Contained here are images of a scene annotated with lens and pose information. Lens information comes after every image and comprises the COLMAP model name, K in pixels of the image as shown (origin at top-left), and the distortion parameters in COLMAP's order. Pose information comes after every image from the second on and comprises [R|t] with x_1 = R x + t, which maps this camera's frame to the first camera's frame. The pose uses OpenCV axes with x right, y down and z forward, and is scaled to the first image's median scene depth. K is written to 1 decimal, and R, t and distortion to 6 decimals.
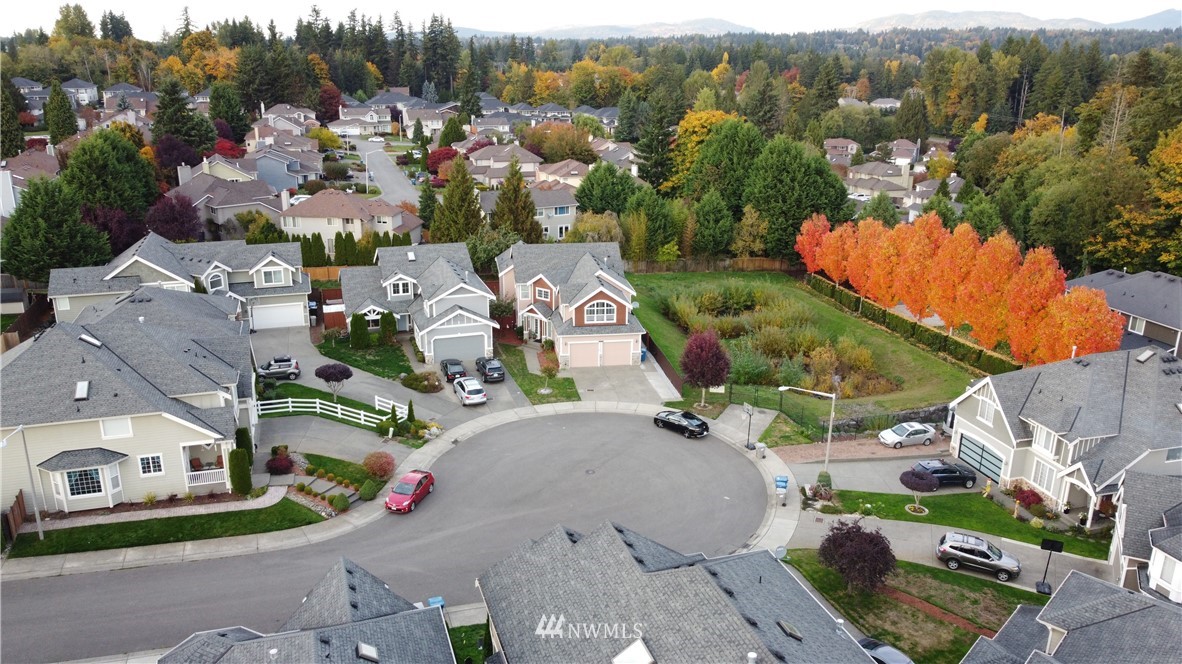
lens RADIAL K [[913.2, 0, 591.6], [0, 913.2, 331.8], [0, 0, 1]] dist [-0.006861, 0.006088]
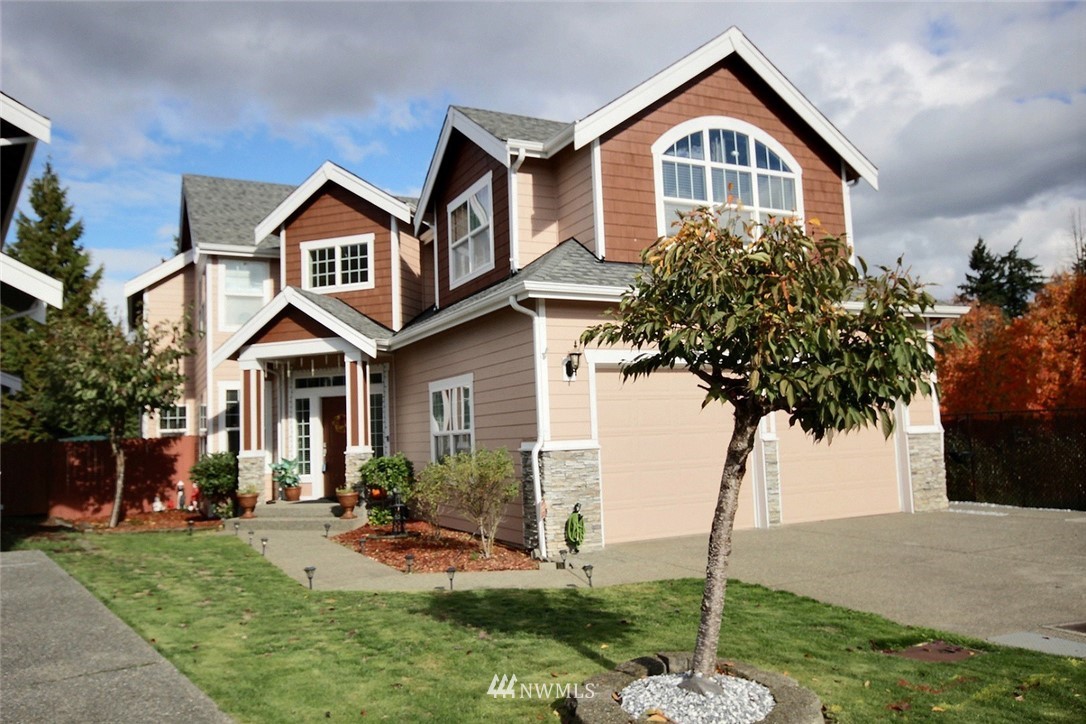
lens RADIAL K [[818.2, 0, 548.3], [0, 818.2, 368.6], [0, 0, 1]] dist [0.011103, 0.030644]
pose [[0.948639, -0.022530, 0.315558, -0.049912], [0.142747, 0.920633, -0.363399, 0.041414], [-0.282325, 0.389779, 0.876564, 0.618483]]
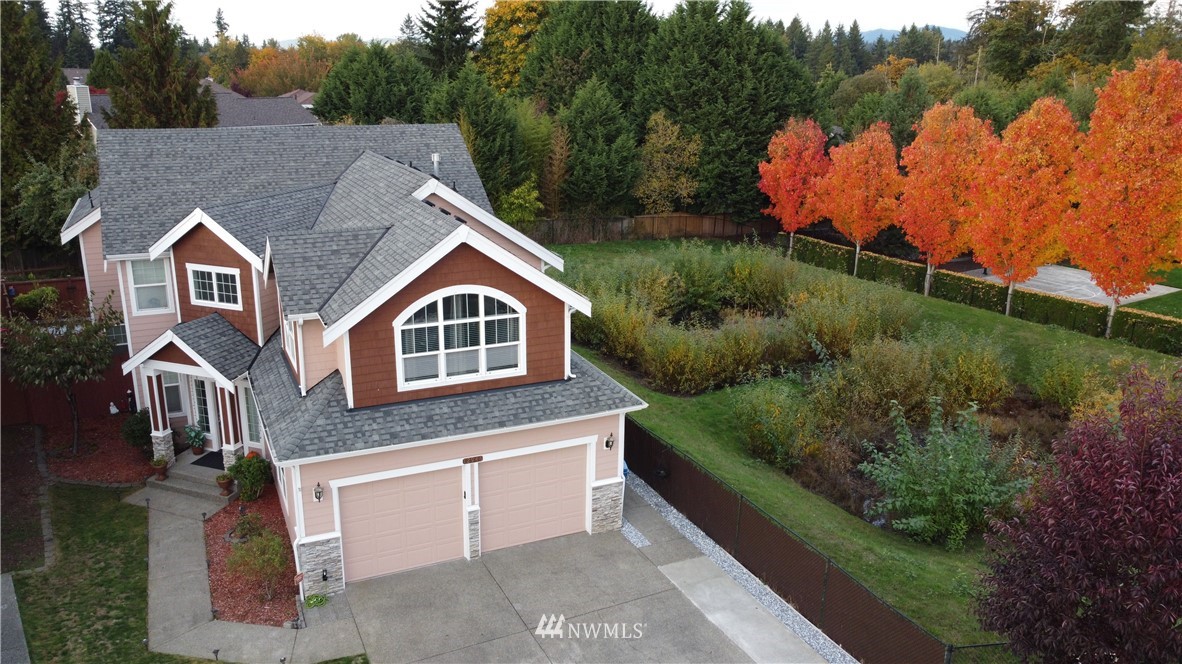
lens RADIAL K [[913.2, 0, 596.1], [0, 913.2, 337.4], [0, 0, 1]] dist [-0.006861, 0.006088]
pose [[0.959985, -0.076465, 0.269412, -0.014341], [0.079405, 0.996842, -0.000017, -0.013099], [-0.268560, 0.021409, 0.963025, 0.531737]]
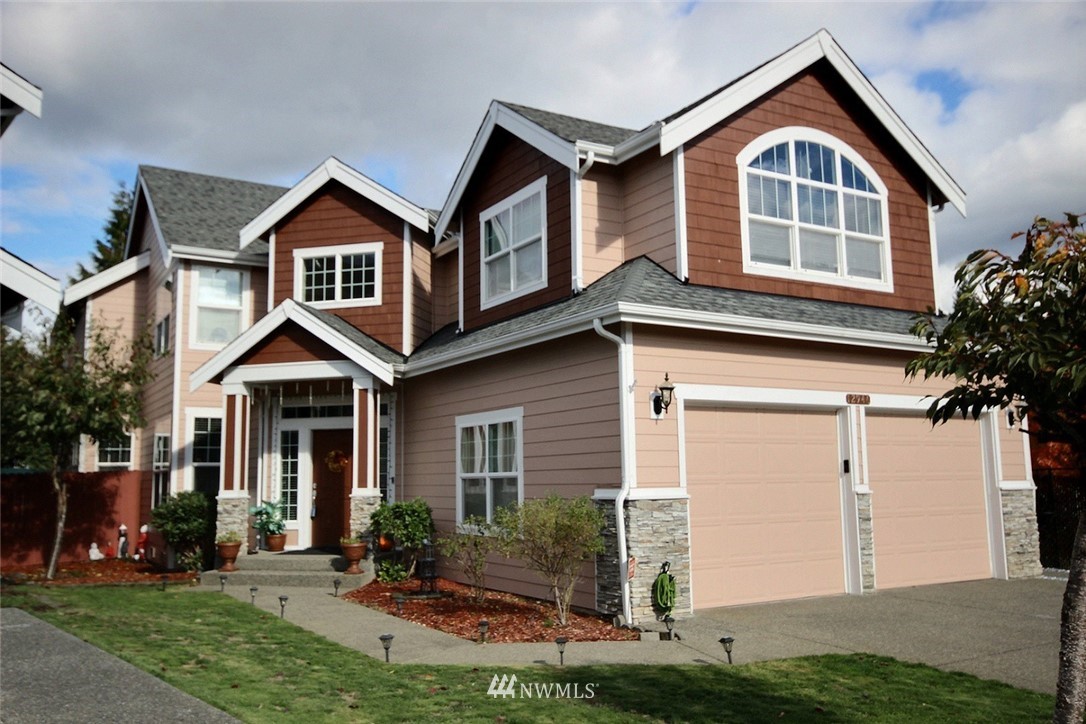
lens RADIAL K [[913.5, 0, 547.7], [0, 913.5, 367.7], [0, 0, 1]] dist [0.023424, 0.020614]
pose [[0.924692, 0.021482, 0.380109, -0.061871], [0.139662, 0.909662, -0.391166, 0.038499], [-0.354174, 0.414794, 0.838157, 0.625821]]
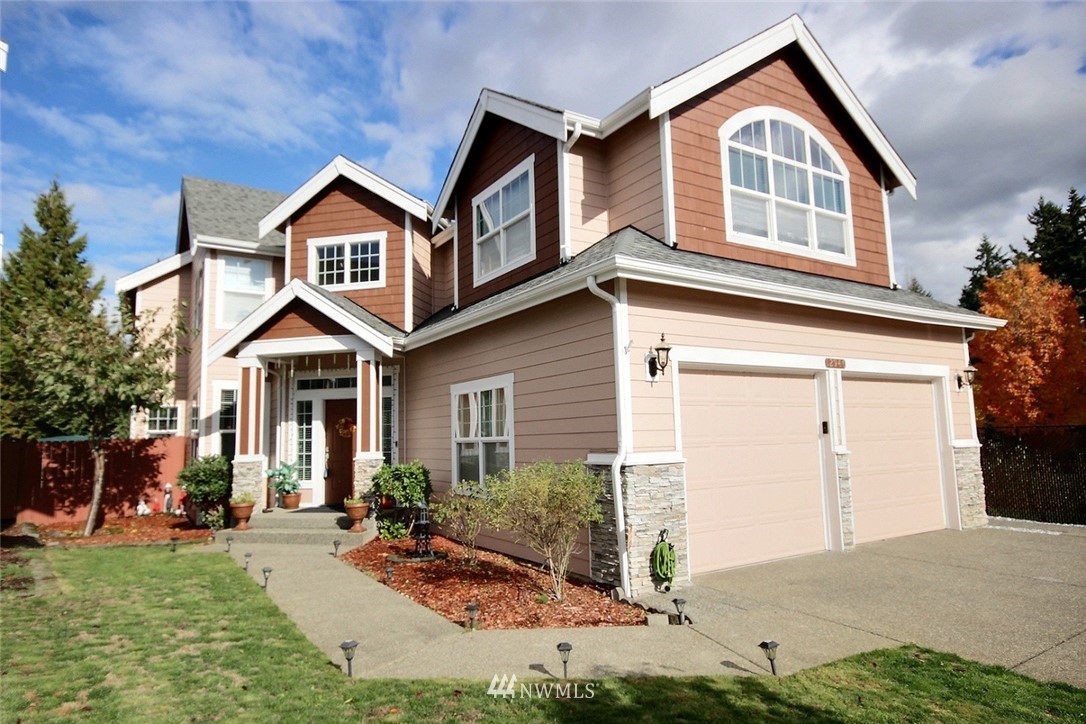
lens RADIAL K [[645.0, 0, 545.8], [0, 645.0, 367.1], [0, 0, 1]] dist [0.021209, 0.000508]
pose [[0.914983, 0.010105, 0.403365, -0.052339], [0.155760, 0.913351, -0.376203, 0.030249], [-0.372216, 0.407048, 0.834127, 0.649951]]
